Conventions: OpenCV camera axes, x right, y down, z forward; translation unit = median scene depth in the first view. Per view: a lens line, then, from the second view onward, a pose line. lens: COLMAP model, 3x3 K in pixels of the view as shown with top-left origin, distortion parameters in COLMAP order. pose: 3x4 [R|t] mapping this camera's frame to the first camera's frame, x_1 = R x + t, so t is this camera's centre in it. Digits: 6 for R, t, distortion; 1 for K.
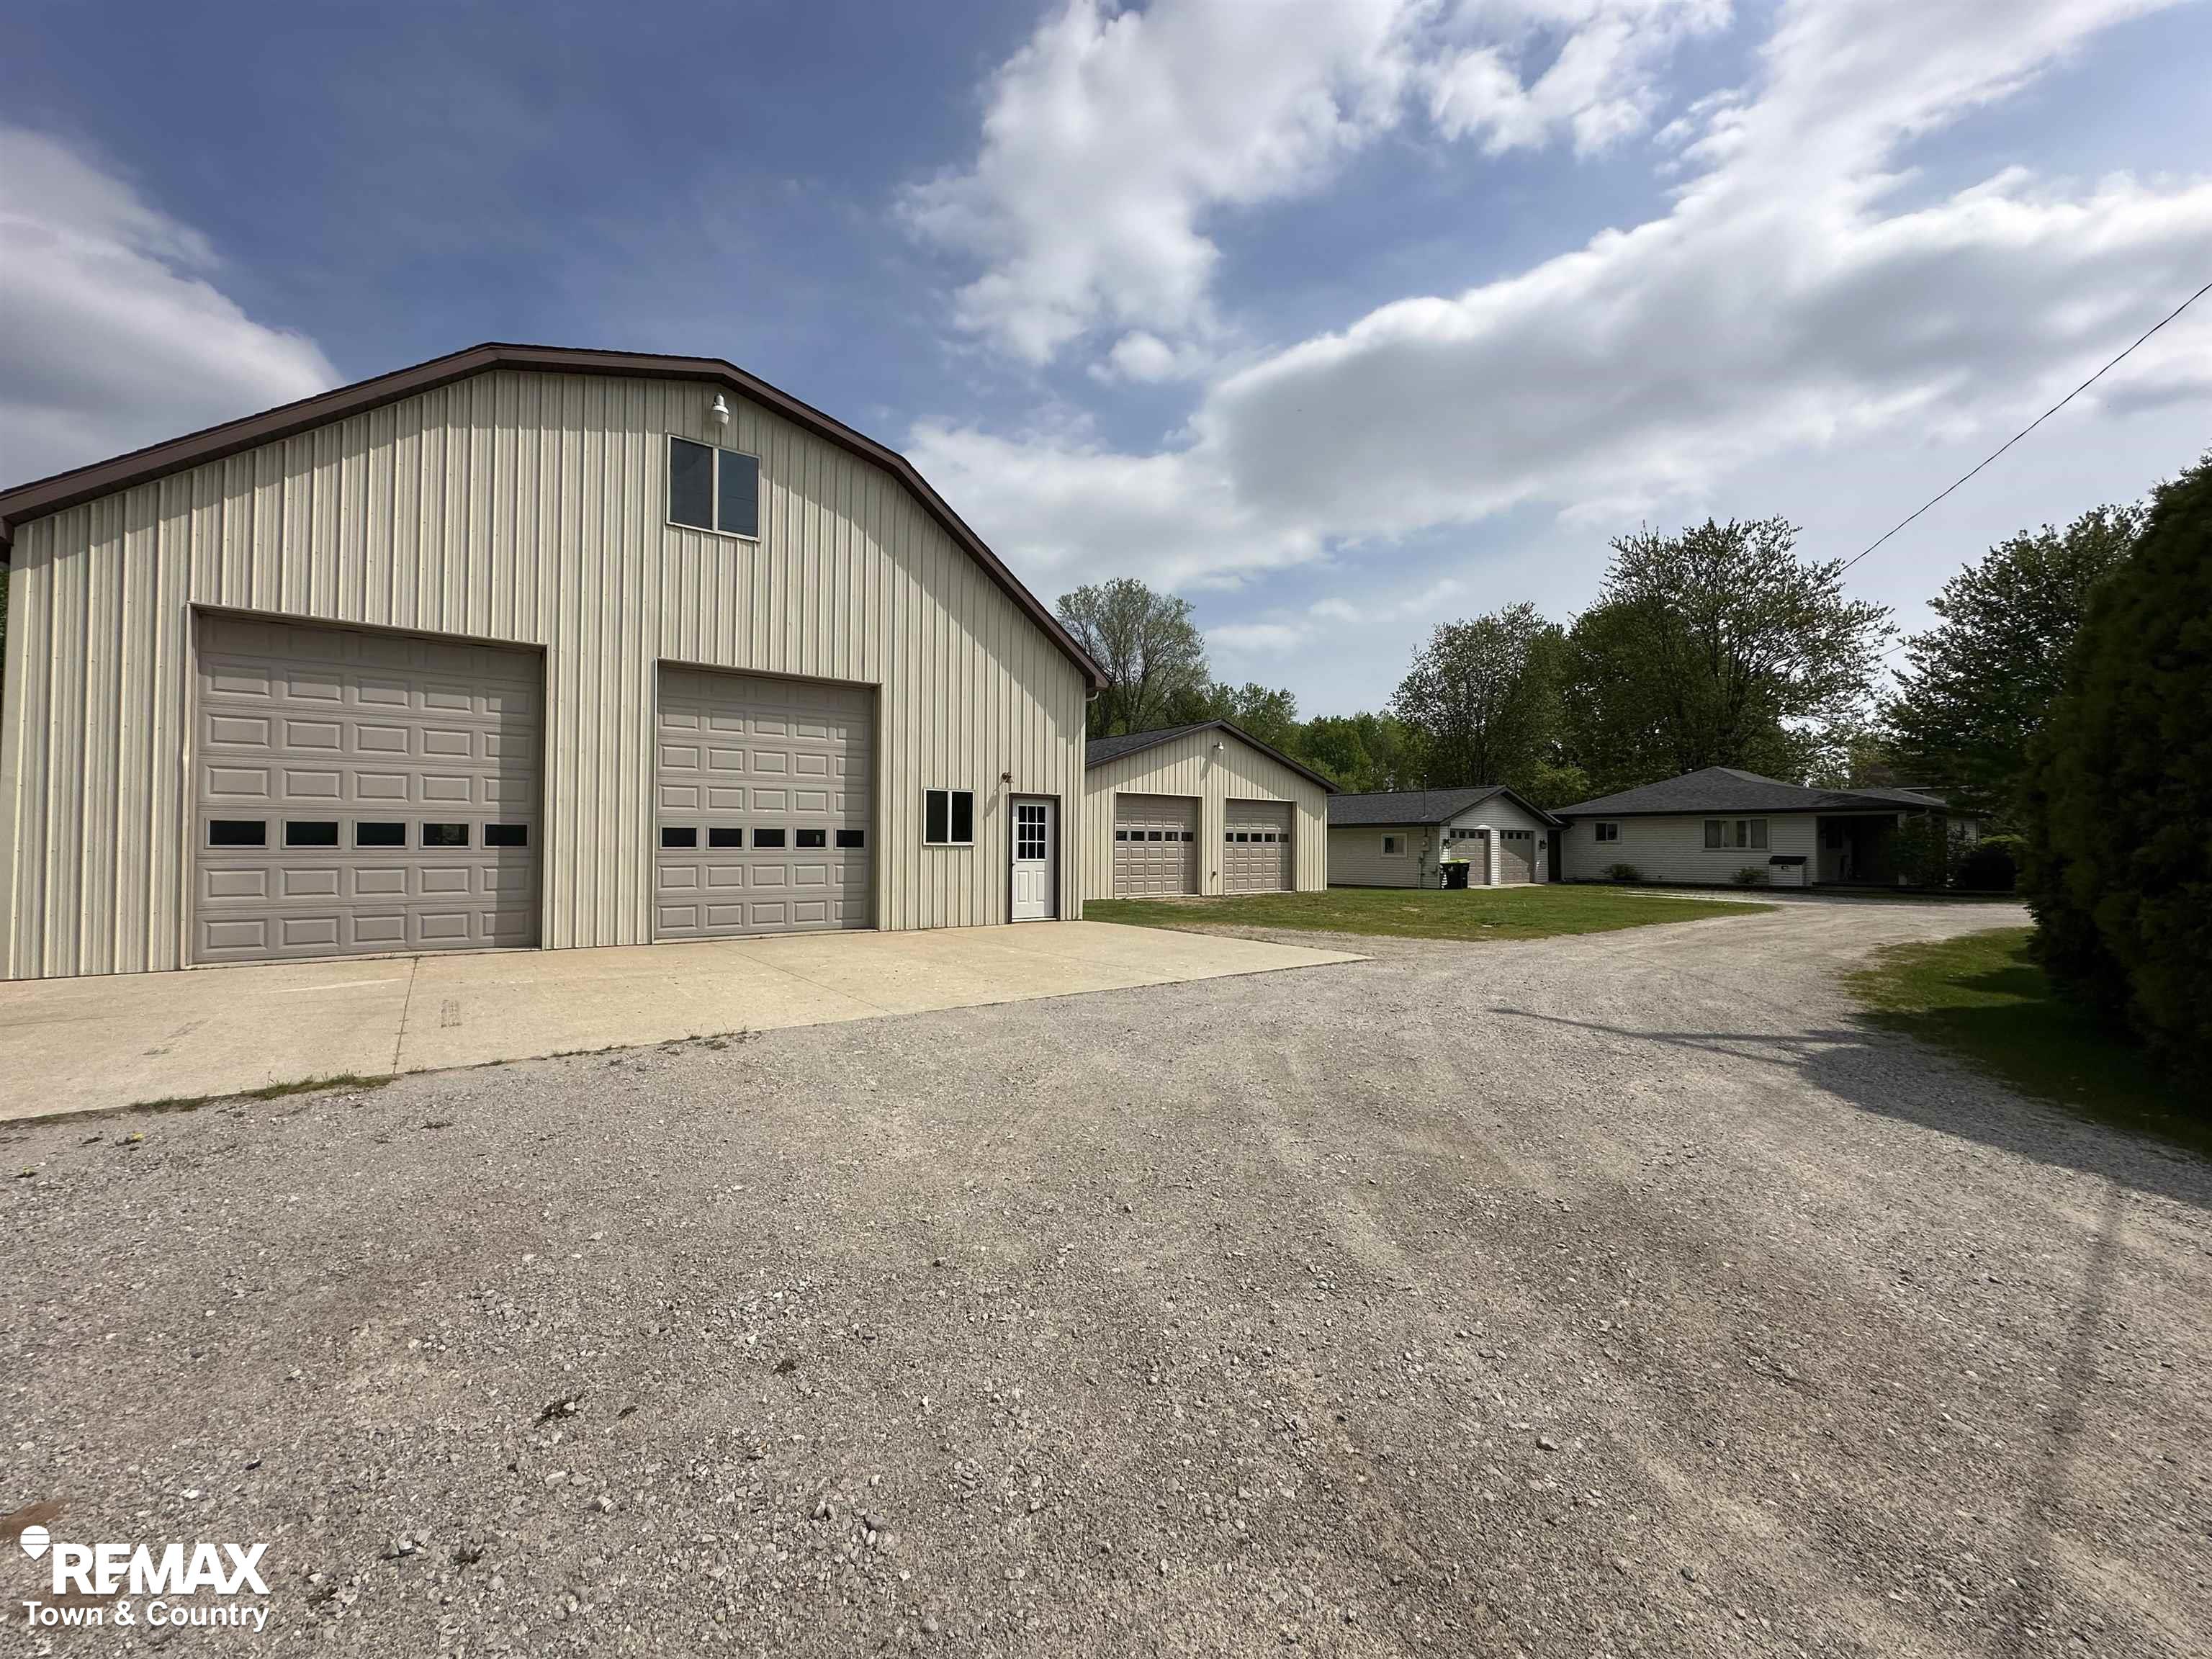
lens RADIAL K [[881.0, 0, 1102.4], [0, 881.0, 832.7], [0, 0, 1]] dist [-0.002755, 0.000082]
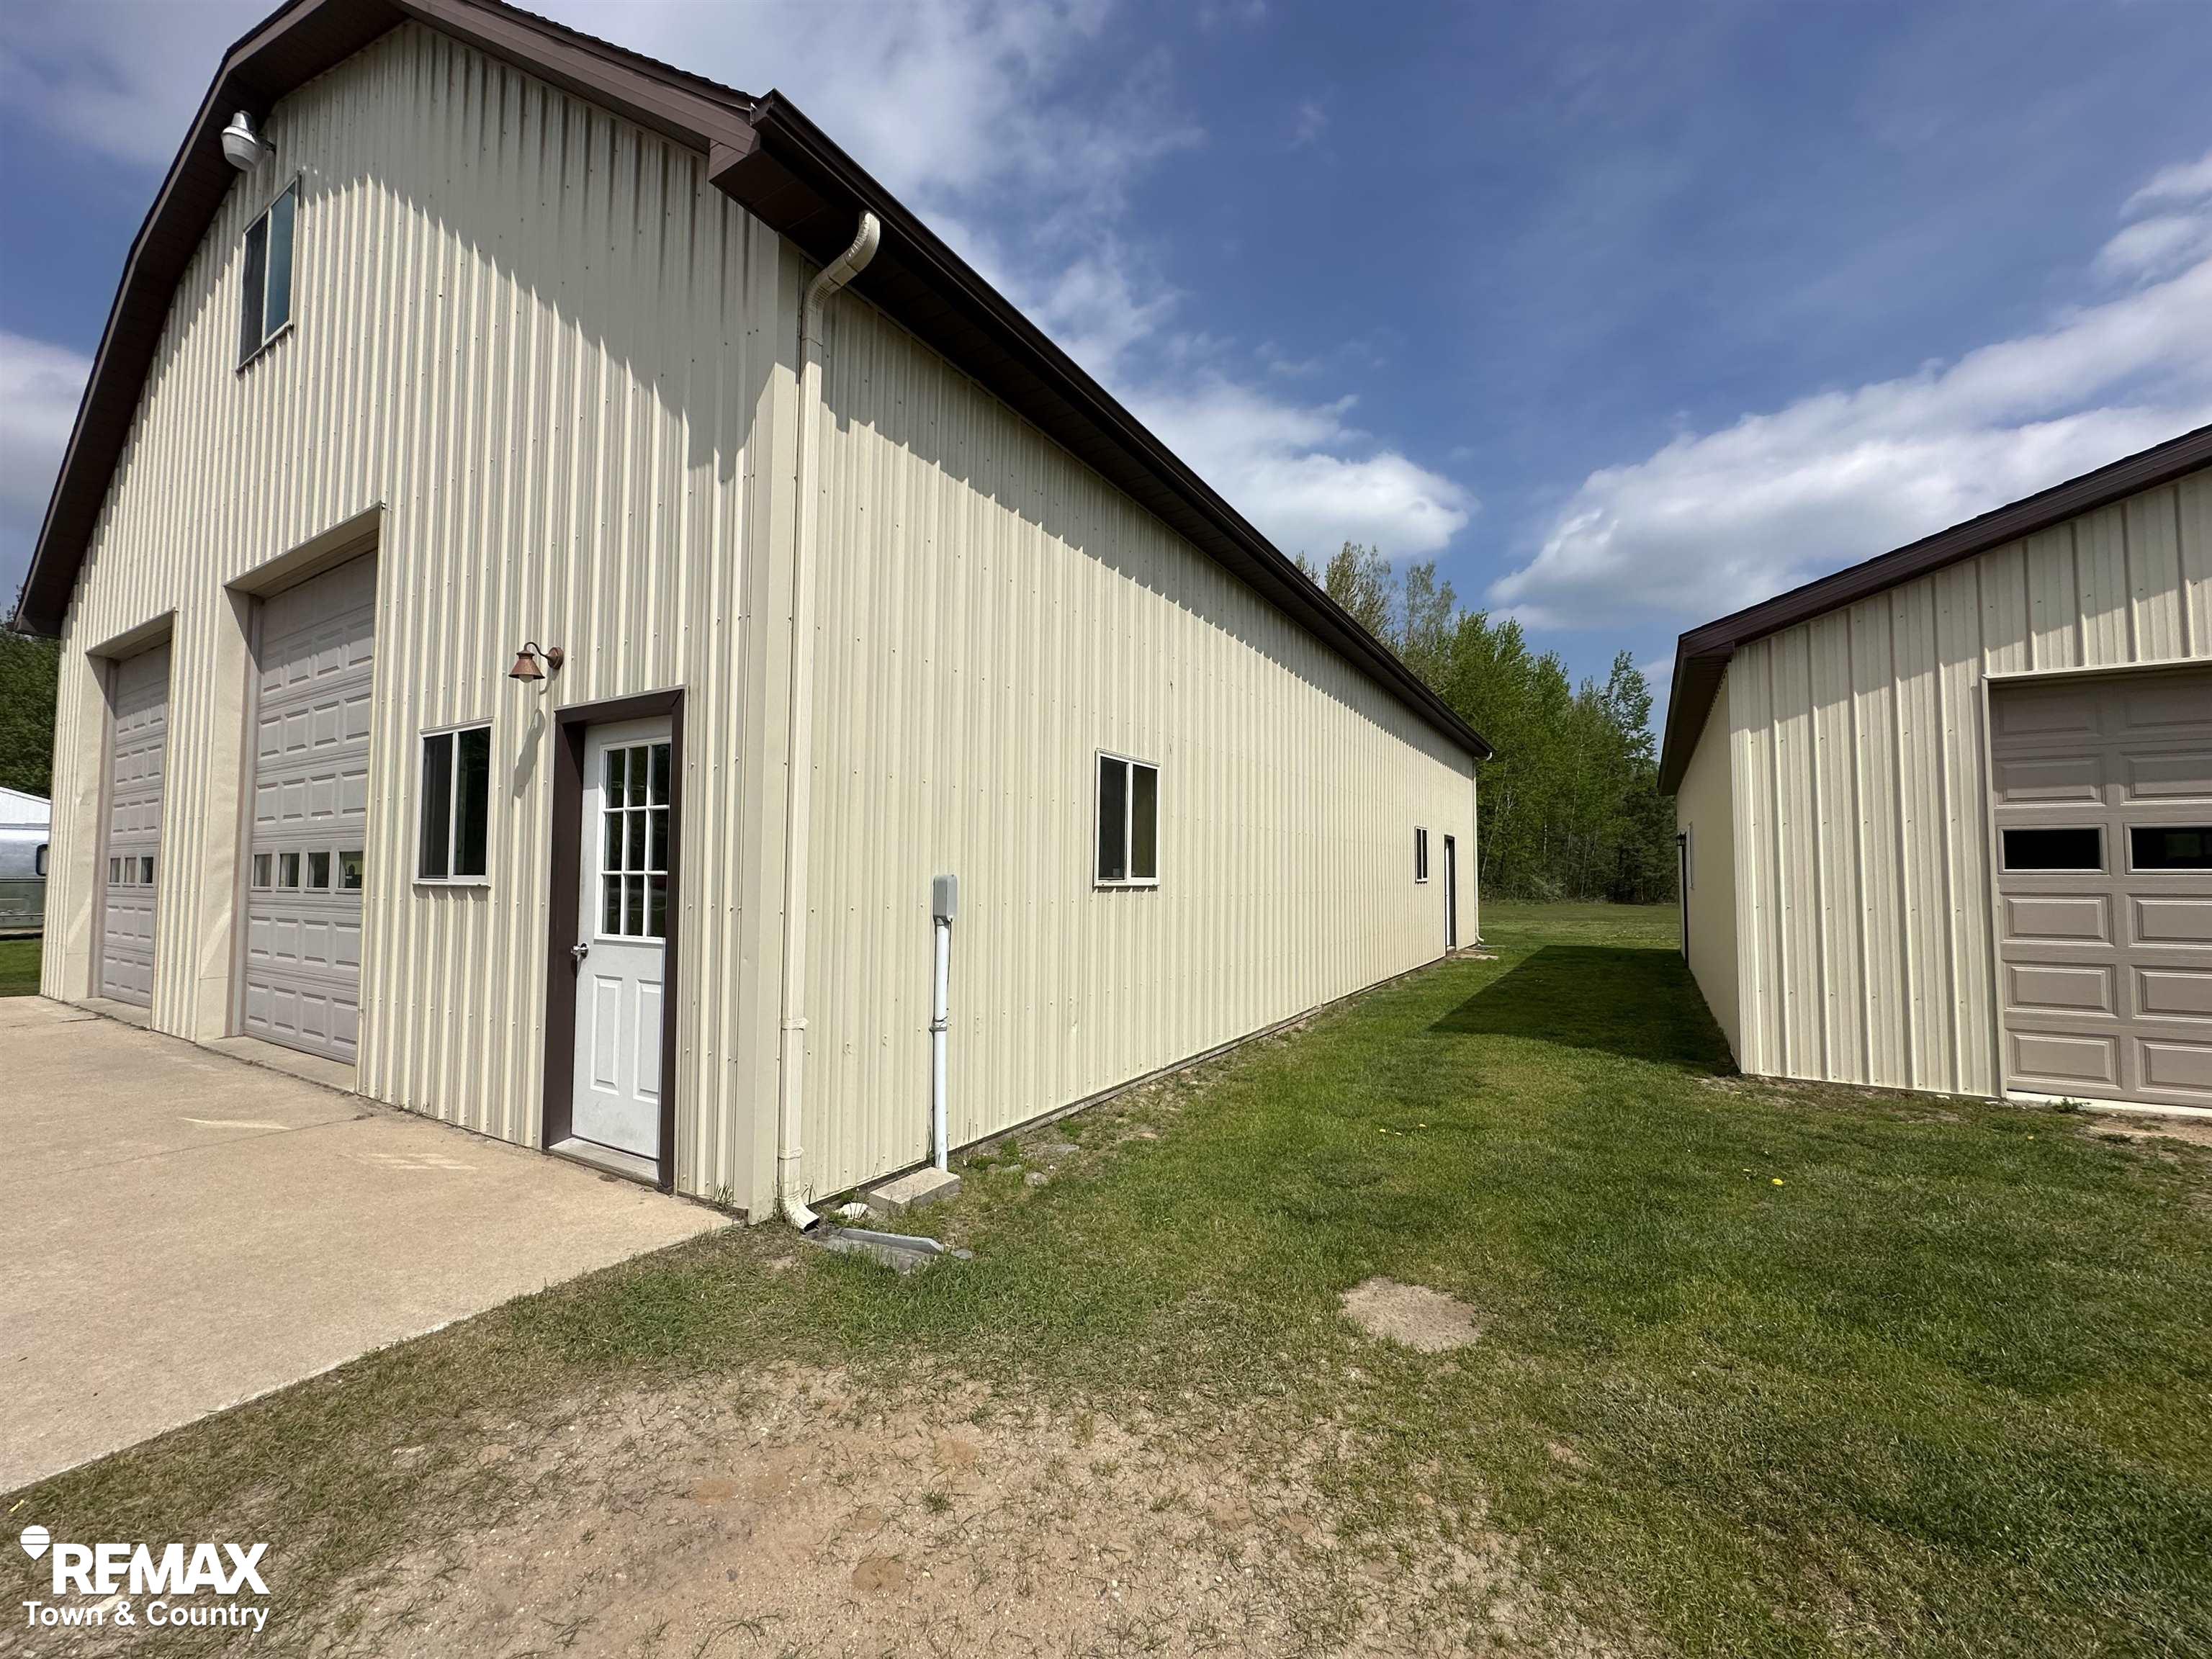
lens RADIAL K [[872.4, 0, 1106.0], [0, 872.4, 829.5], [0, 0, 1]] dist [0.002768, 0.000175]
pose [[0.386096, -0.049537, -0.921128, 0.131671], [0.012124, 0.998743, -0.048629, 0.006208], [0.922379, 0.007608, 0.386211, 0.591255]]
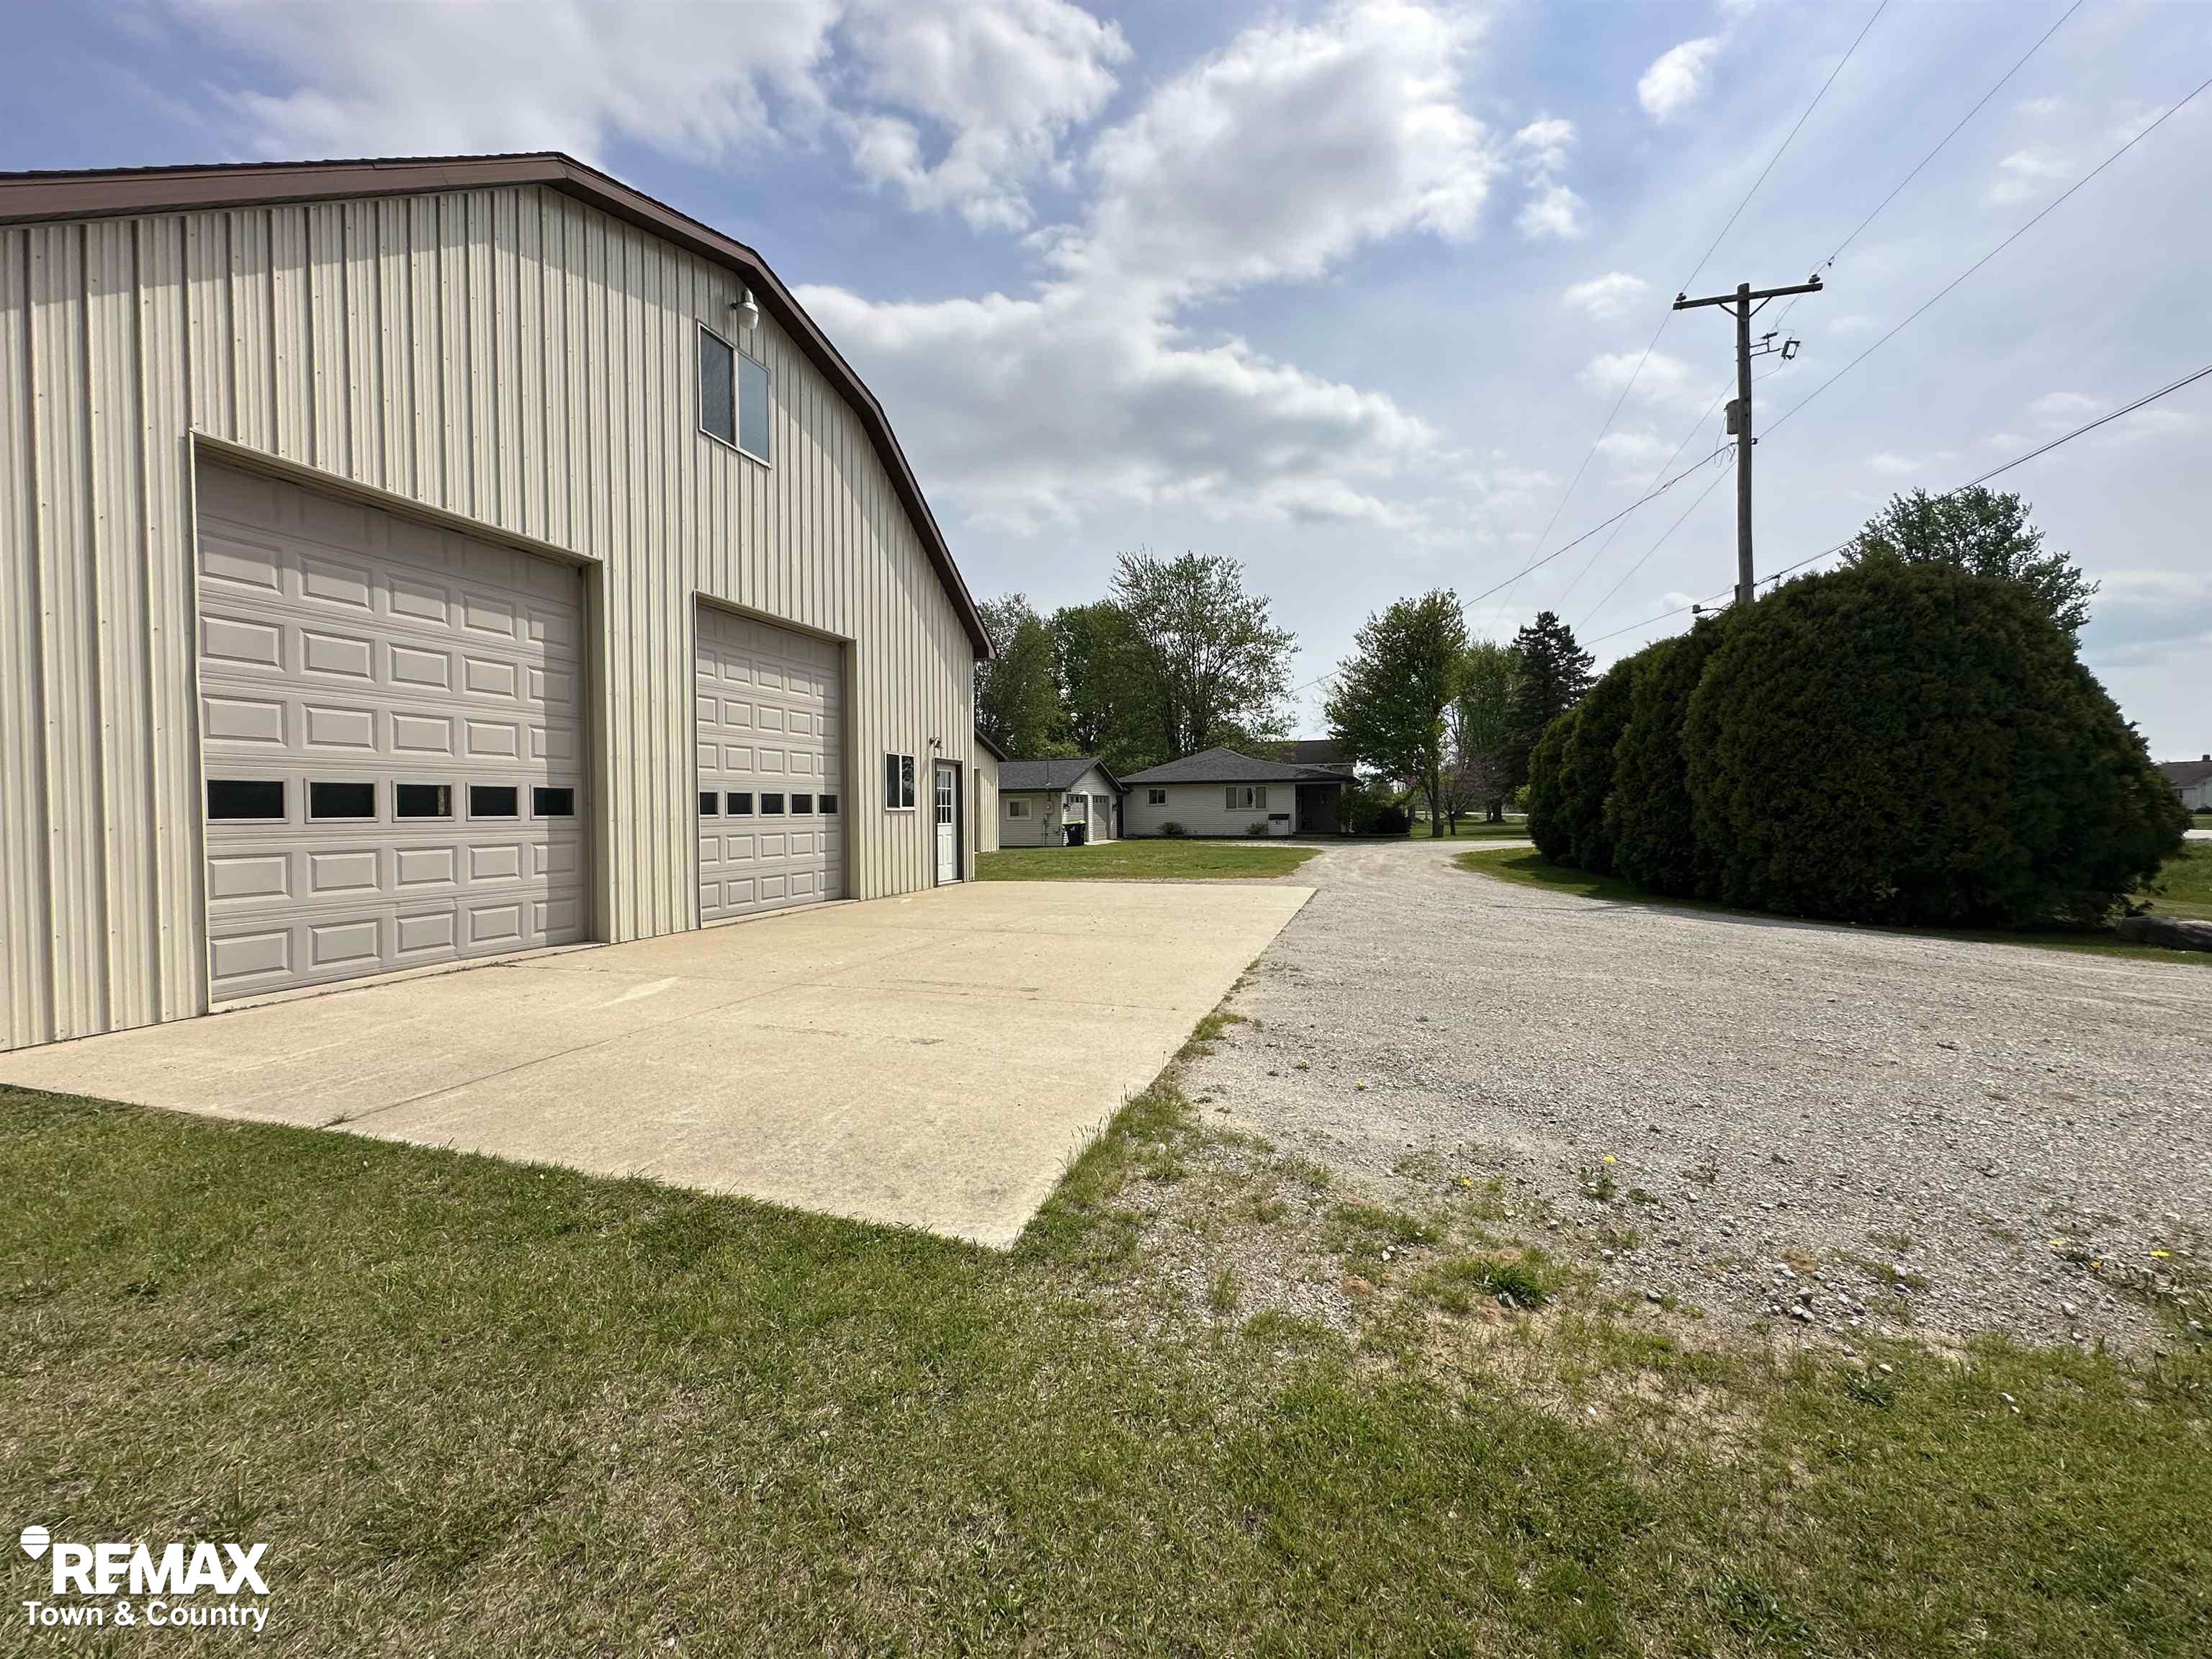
lens RADIAL K [[885.8, 0, 1106.0], [0, 885.8, 829.5], [0, 0, 1]] dist [-0.001478, -0.000261]
pose [[0.809992, -0.025010, 0.585907, -0.303592], [0.005103, 0.999353, 0.035603, 0.000897], [-0.586418, -0.025848, 0.809596, 0.034573]]
